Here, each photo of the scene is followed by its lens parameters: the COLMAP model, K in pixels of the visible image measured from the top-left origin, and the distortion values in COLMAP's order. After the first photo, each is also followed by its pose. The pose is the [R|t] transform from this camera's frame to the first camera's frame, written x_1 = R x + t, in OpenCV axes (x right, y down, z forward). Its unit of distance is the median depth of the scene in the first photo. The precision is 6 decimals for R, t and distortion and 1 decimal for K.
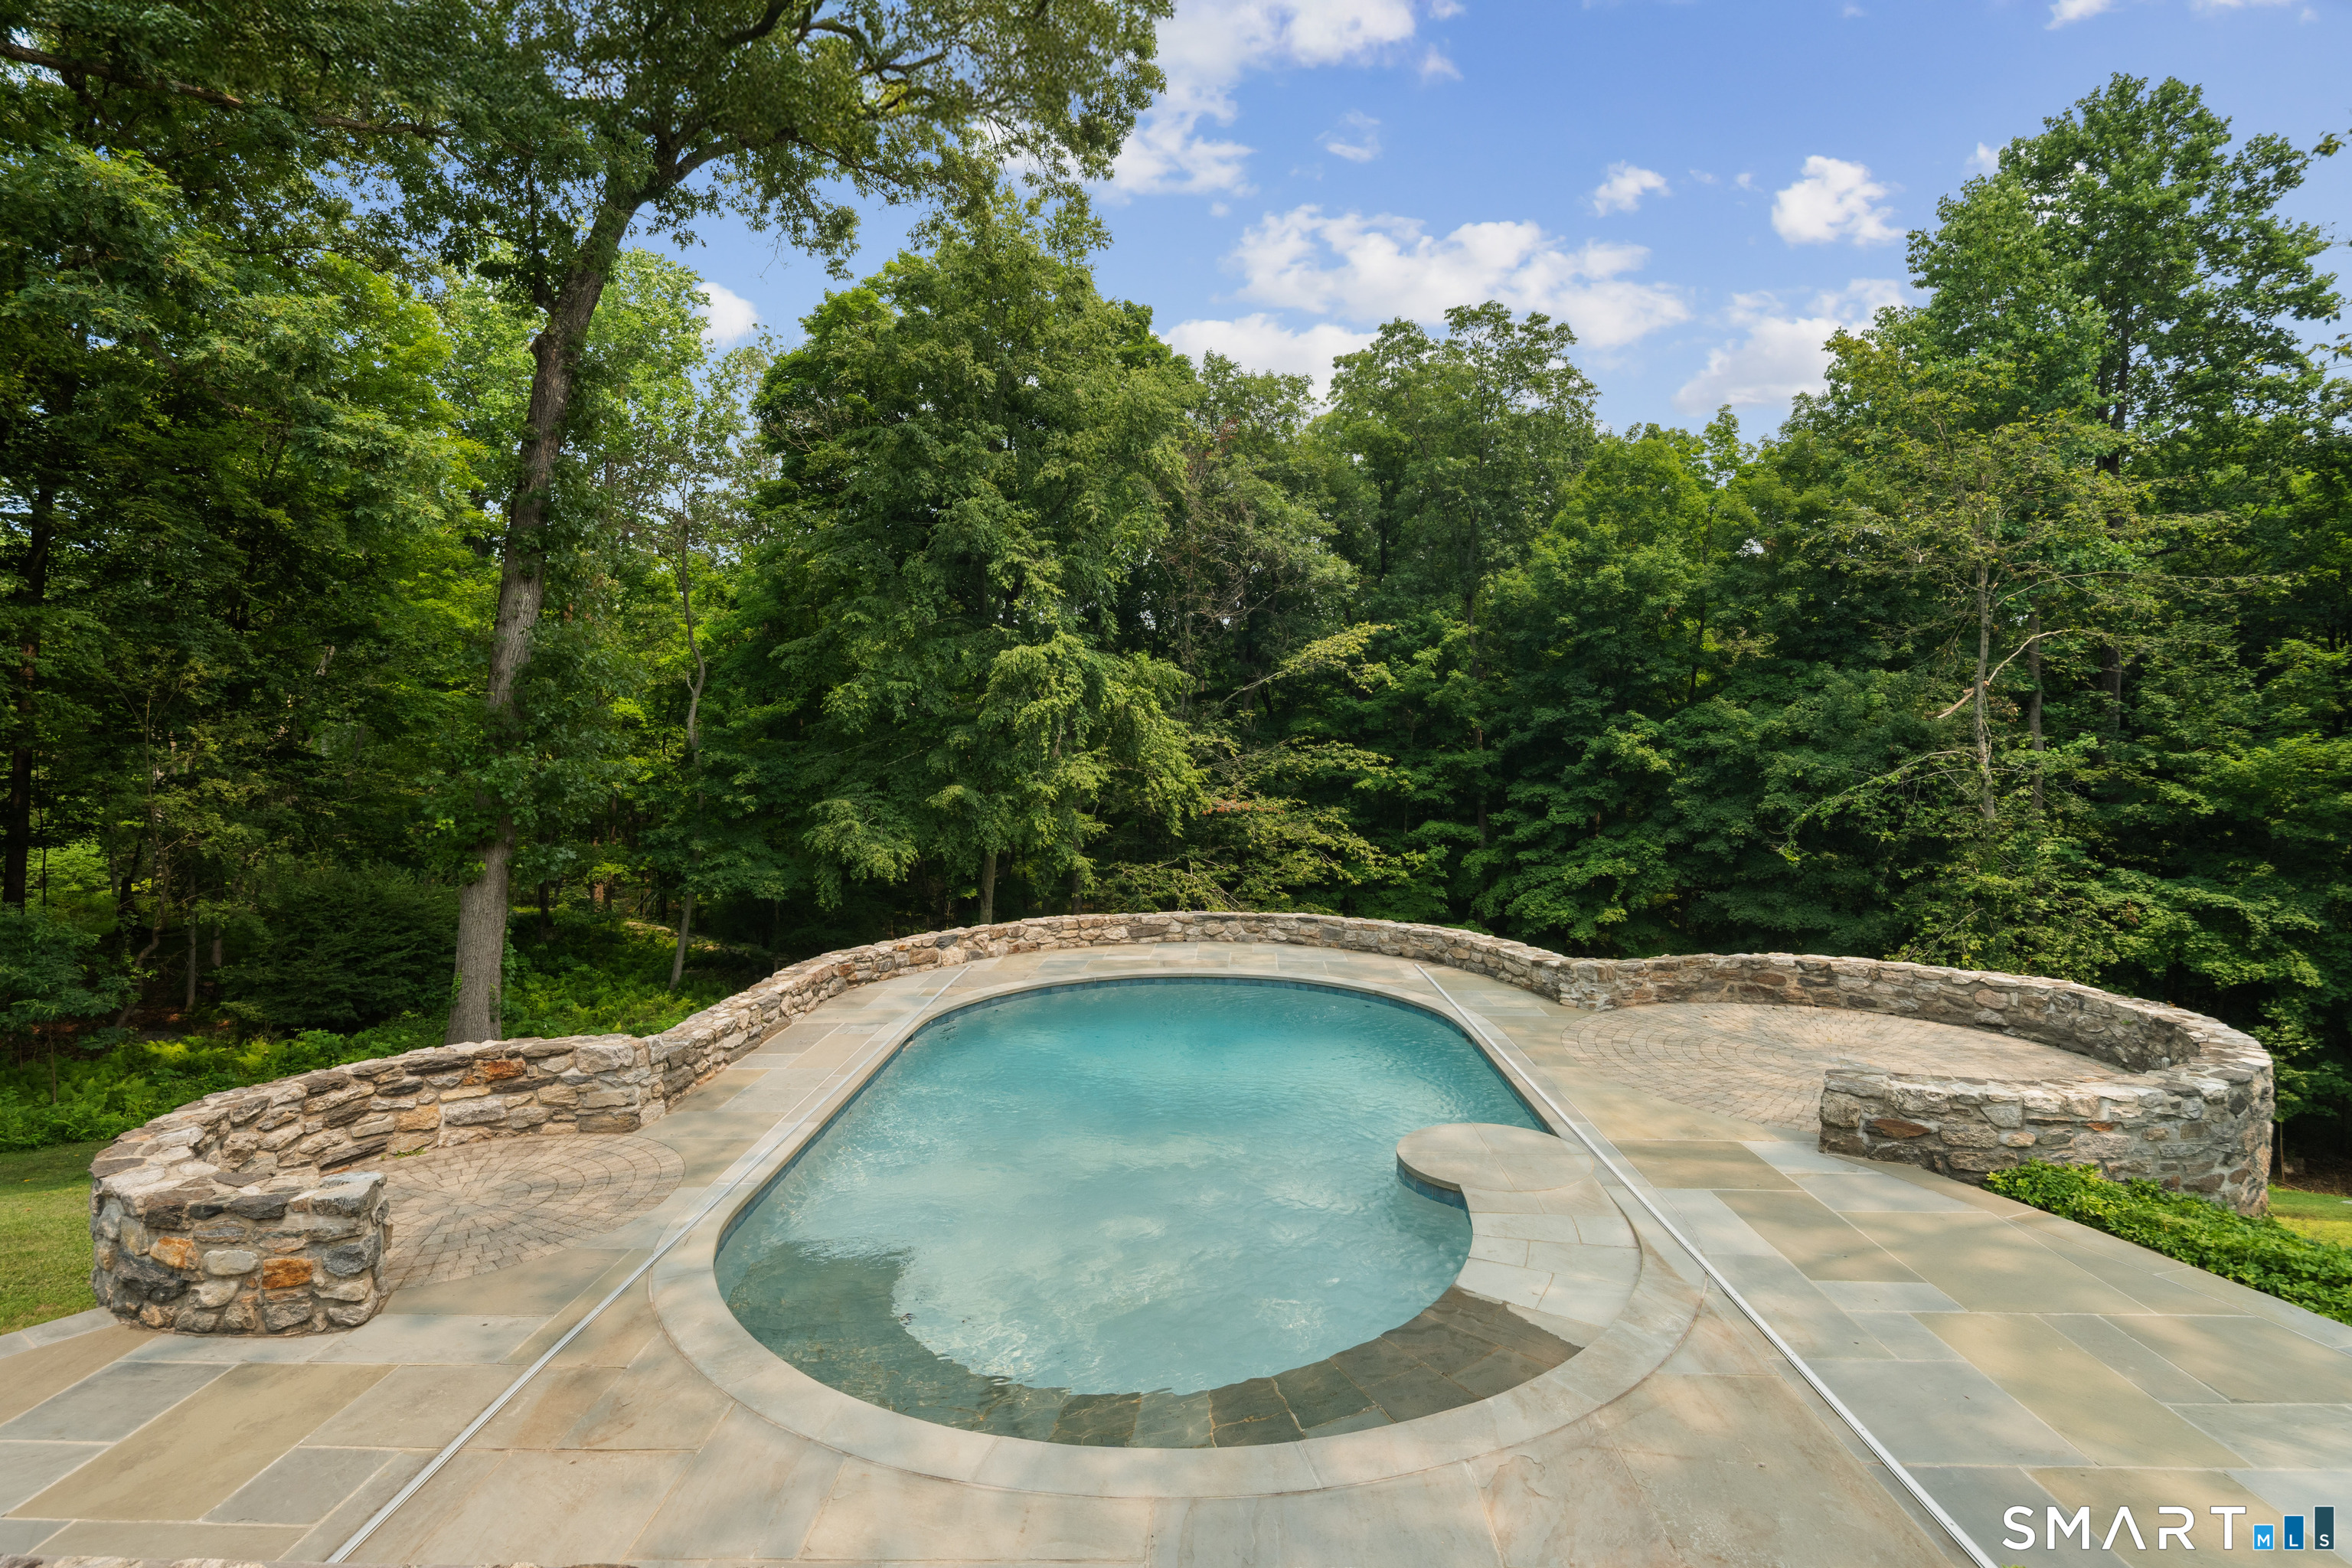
lens RADIAL K [[1192.0, 0, 1173.2], [0, 1192.0, 741.6], [0, 0, 1]] dist [-0.000423, 0.000253]
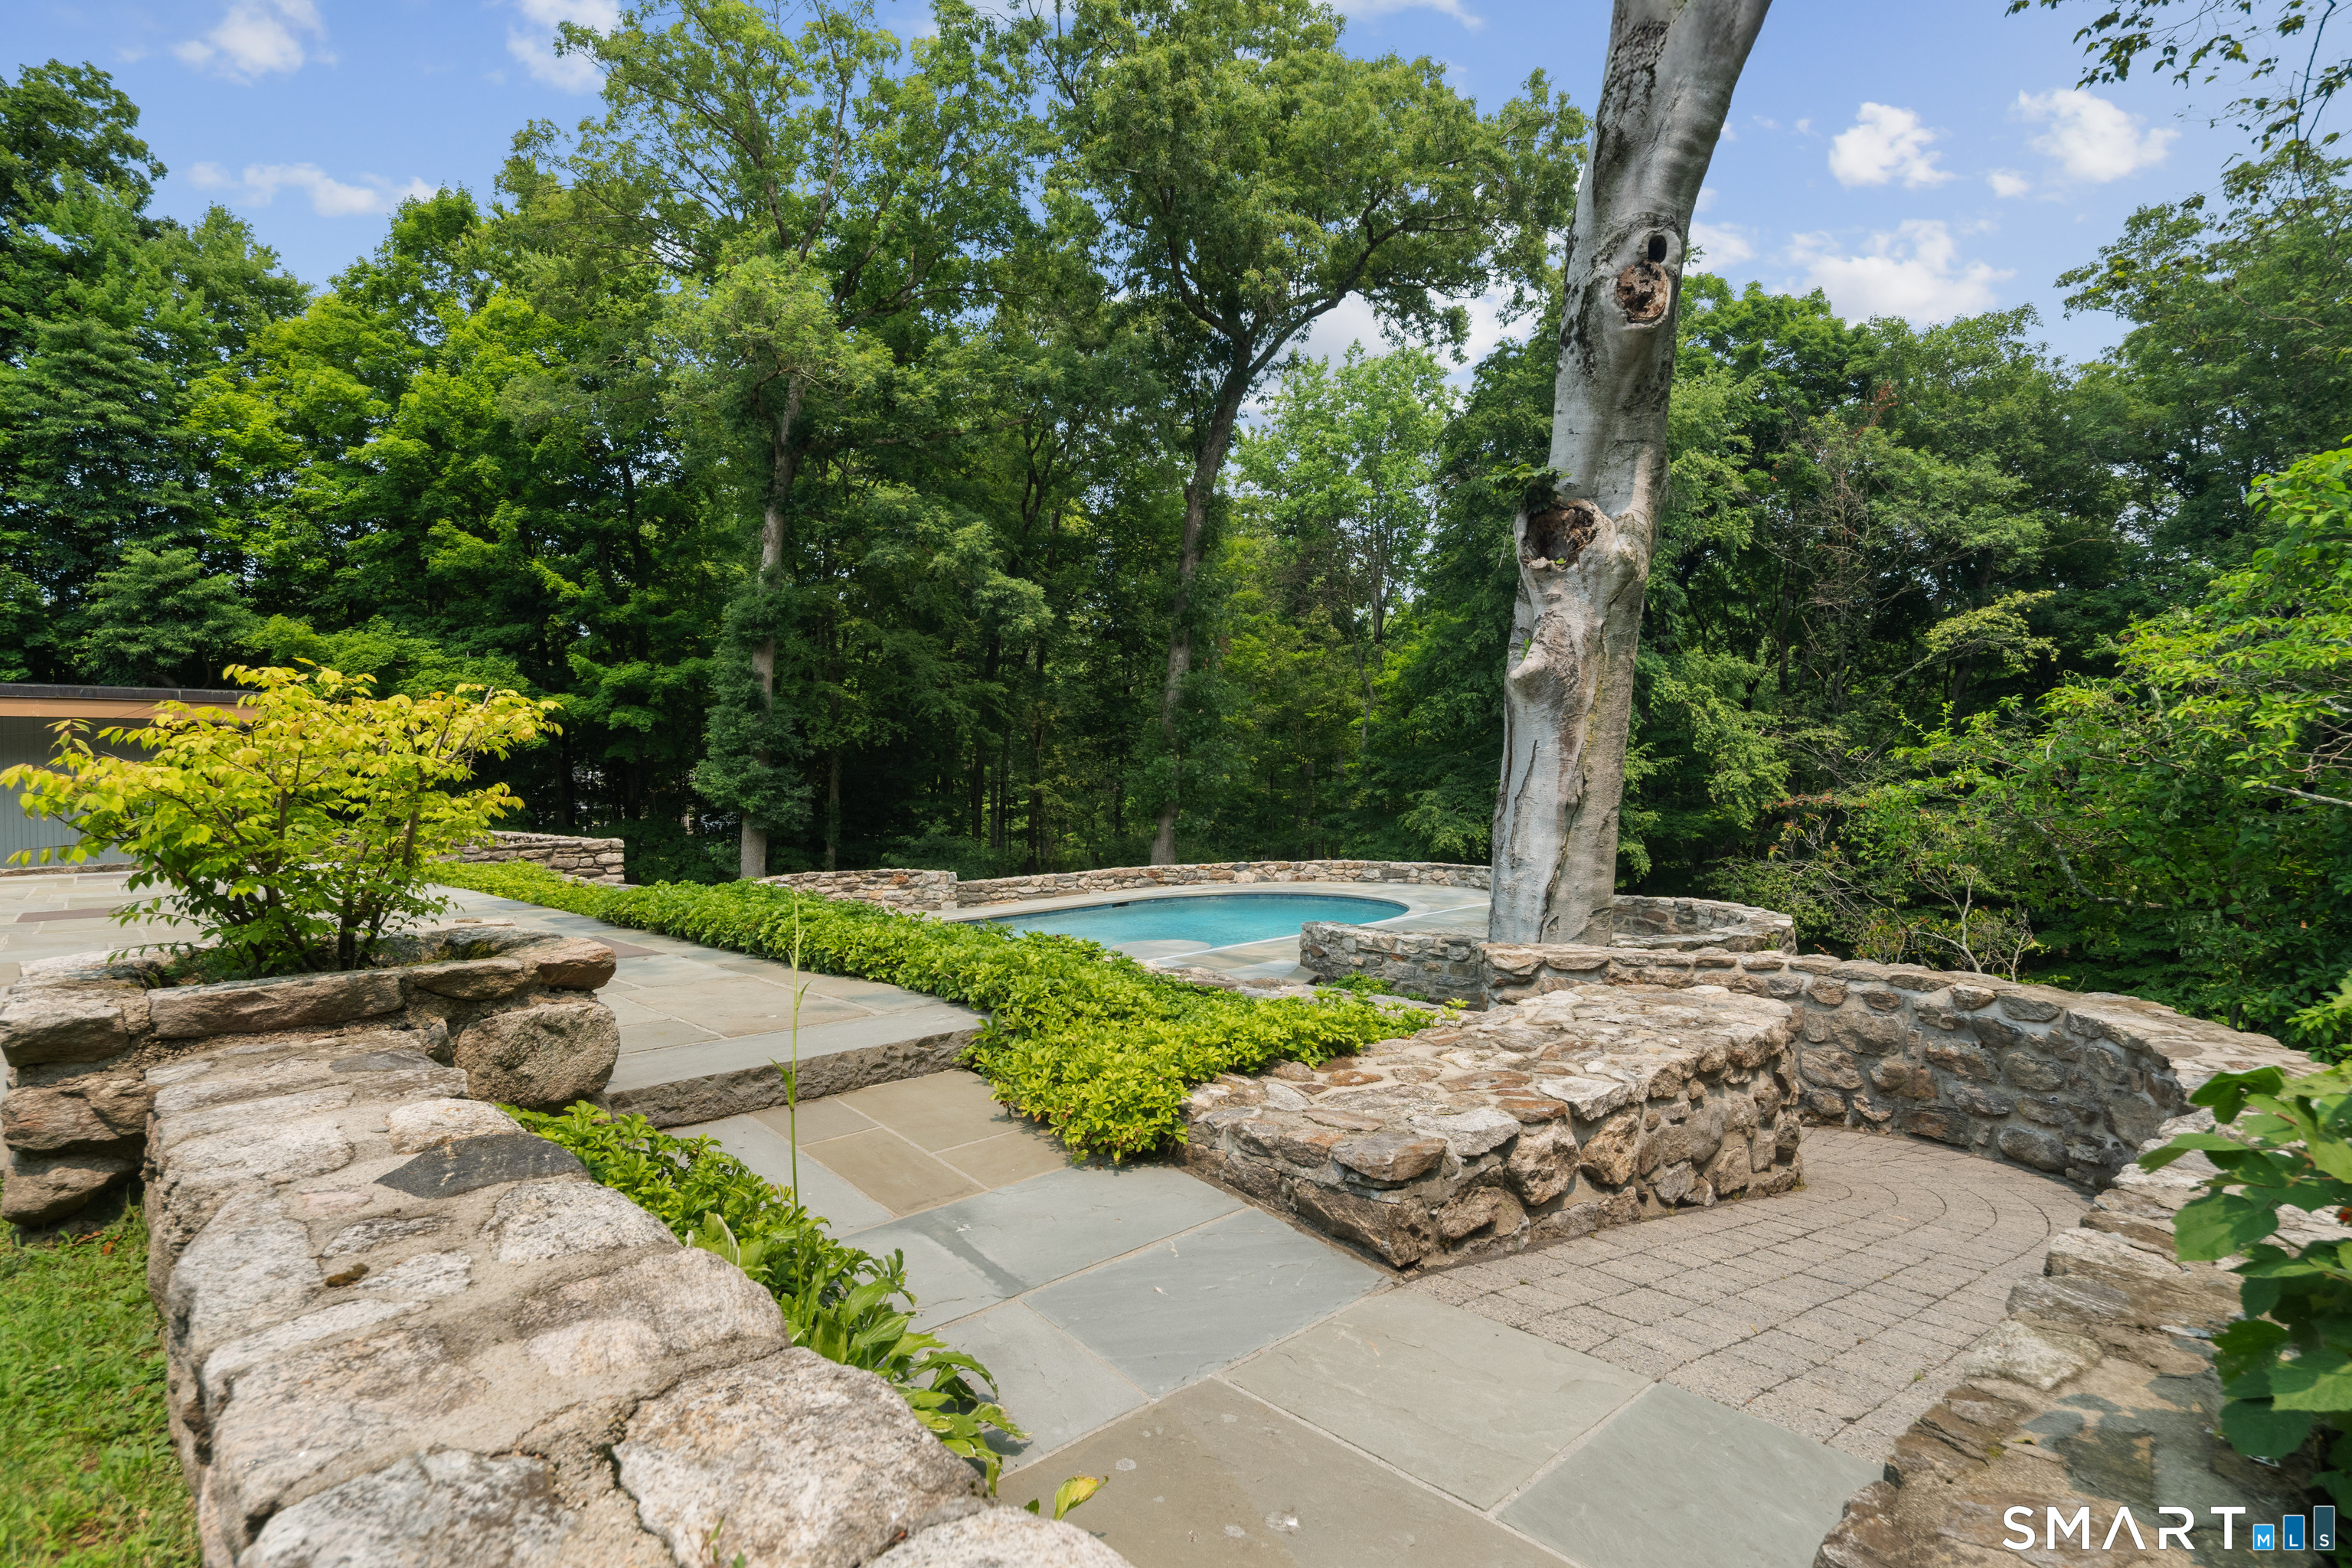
lens RADIAL K [[1175.9, 0, 1131.1], [0, 1175.9, 783.5], [0, 0, 1]] dist [-0.000341, -0.000271]
pose [[0.668382, -0.004389, -0.743805, 0.467467], [0.016125, 0.999833, 0.008591, 0.024650], [0.743643, -0.017736, 0.668342, -0.064182]]
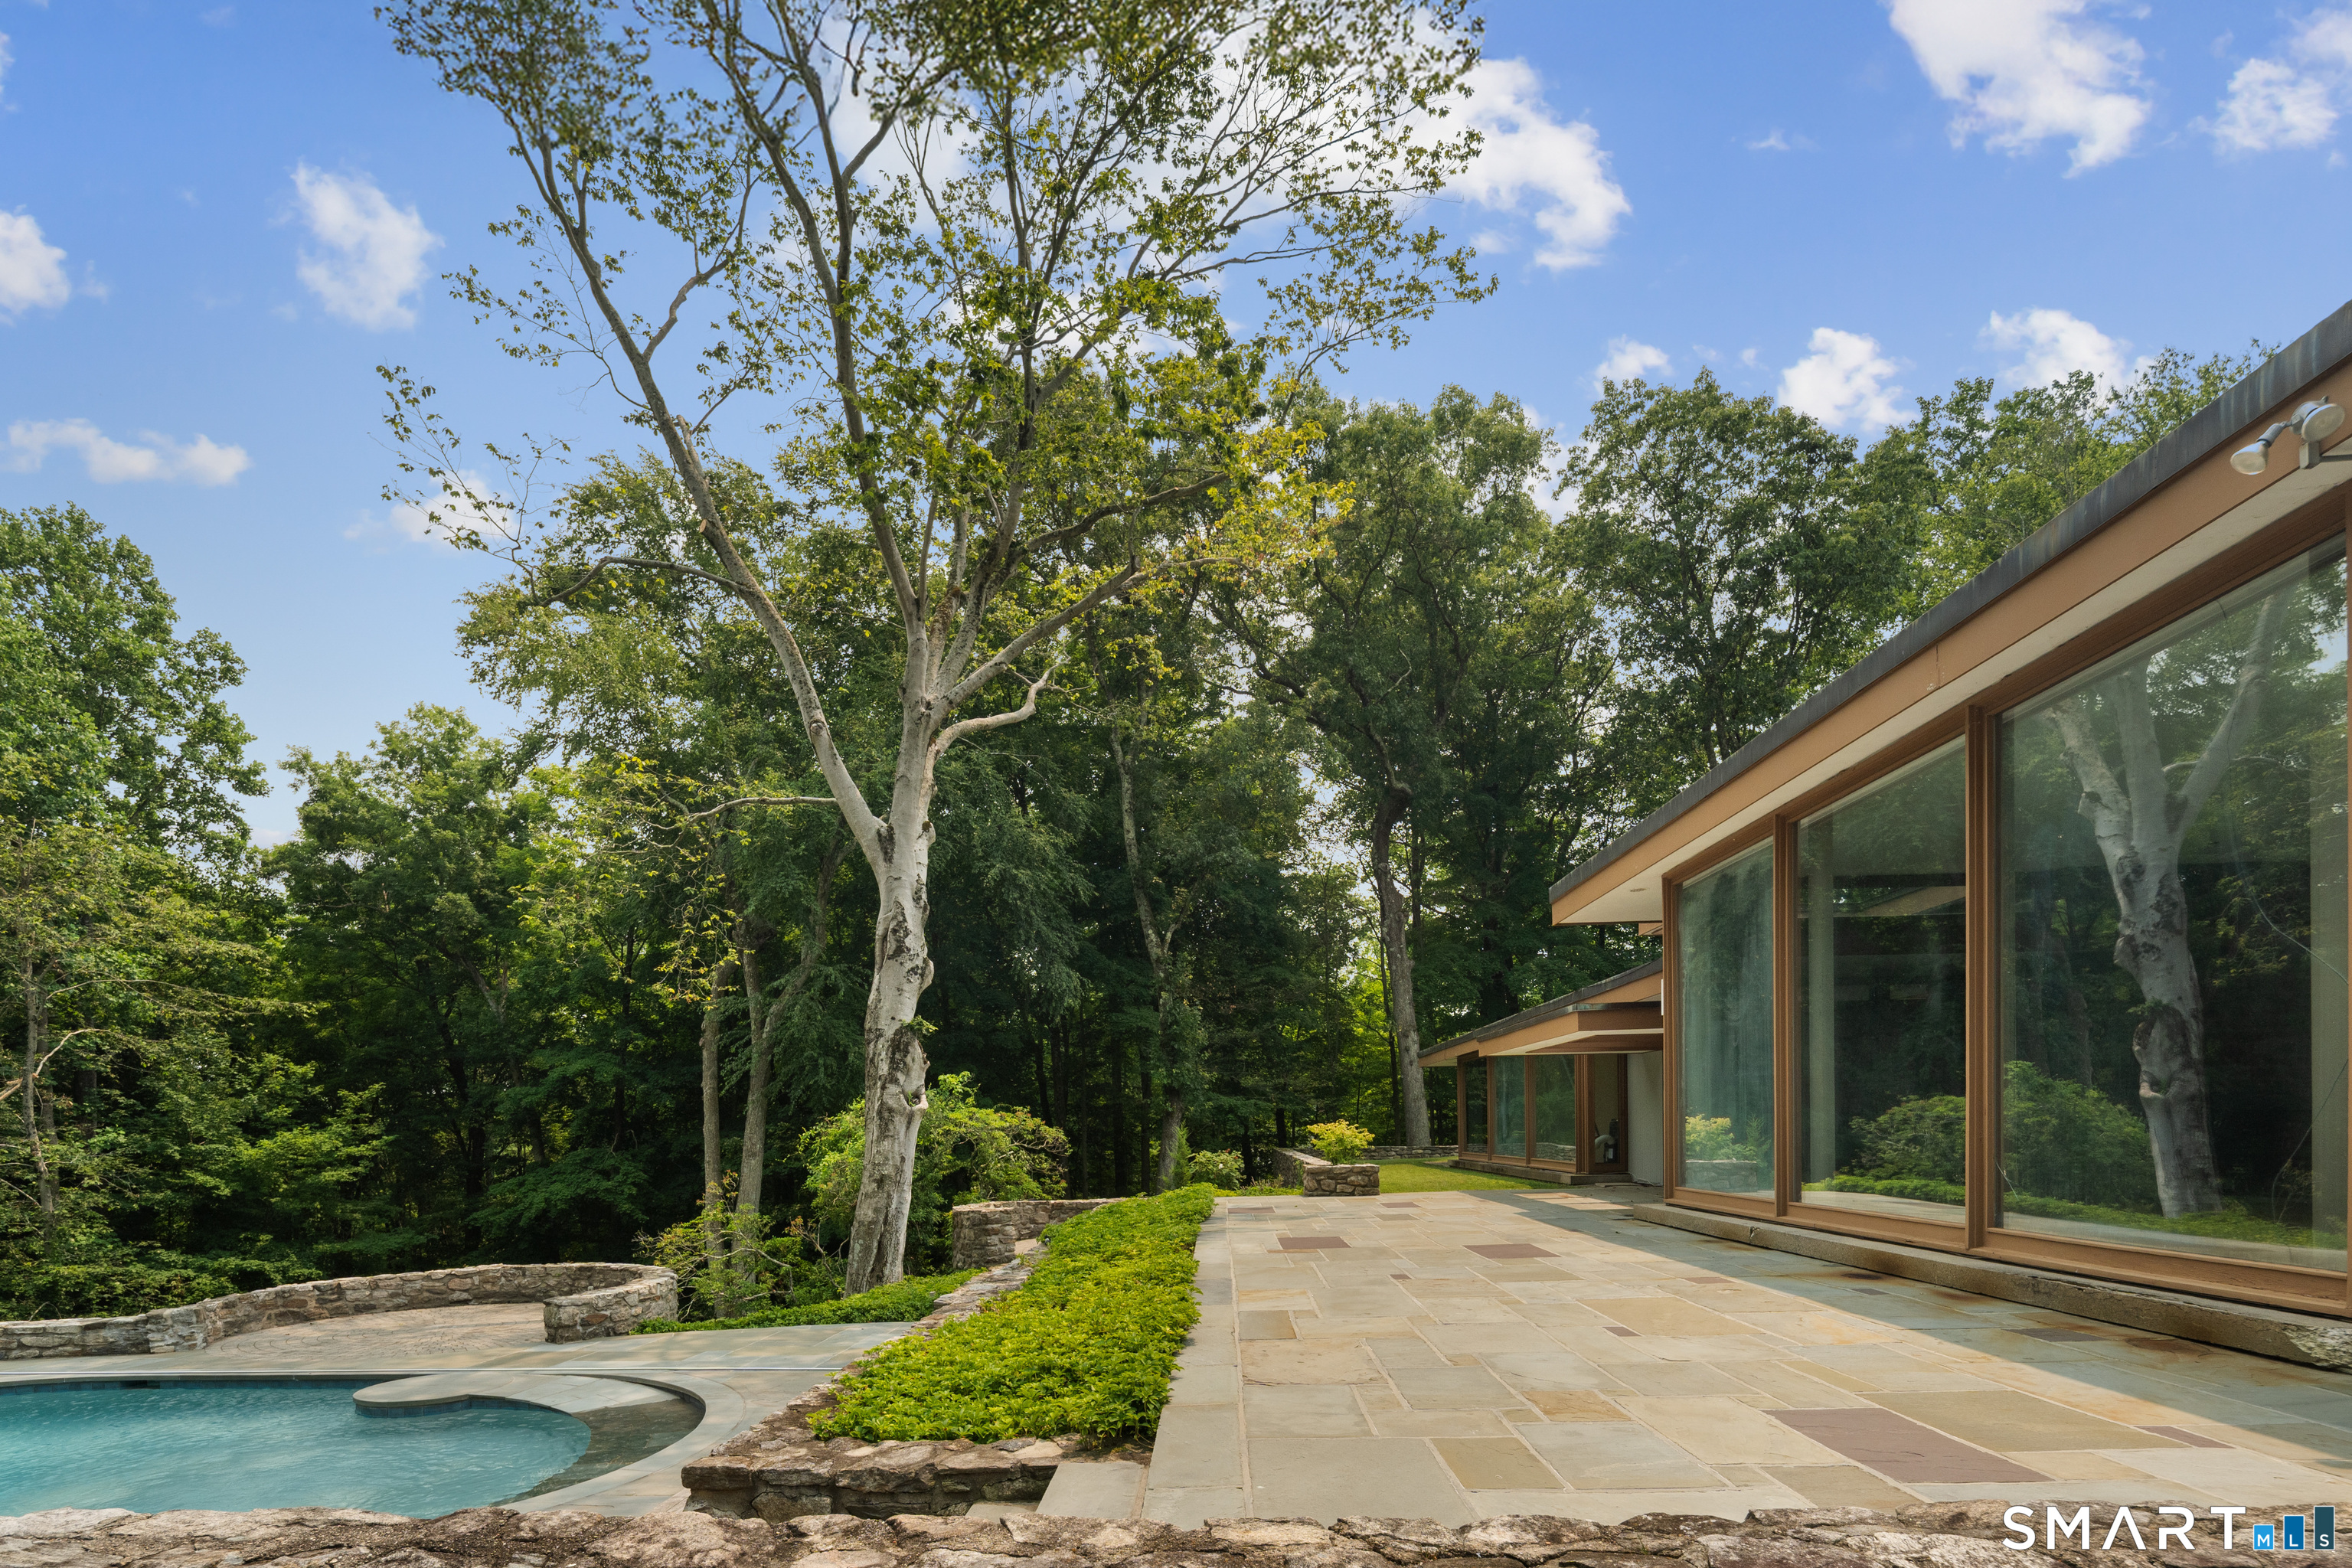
lens RADIAL K [[1175.9, 0, 1131.1], [0, 1175.9, 783.5], [0, 0, 1]] dist [-0.000341, -0.000271]
pose [[0.038463, 0.295437, 0.954588, -0.383232], [0.008673, 0.955160, -0.295963, 0.022576], [-0.999222, 0.019663, 0.034176, 0.026658]]
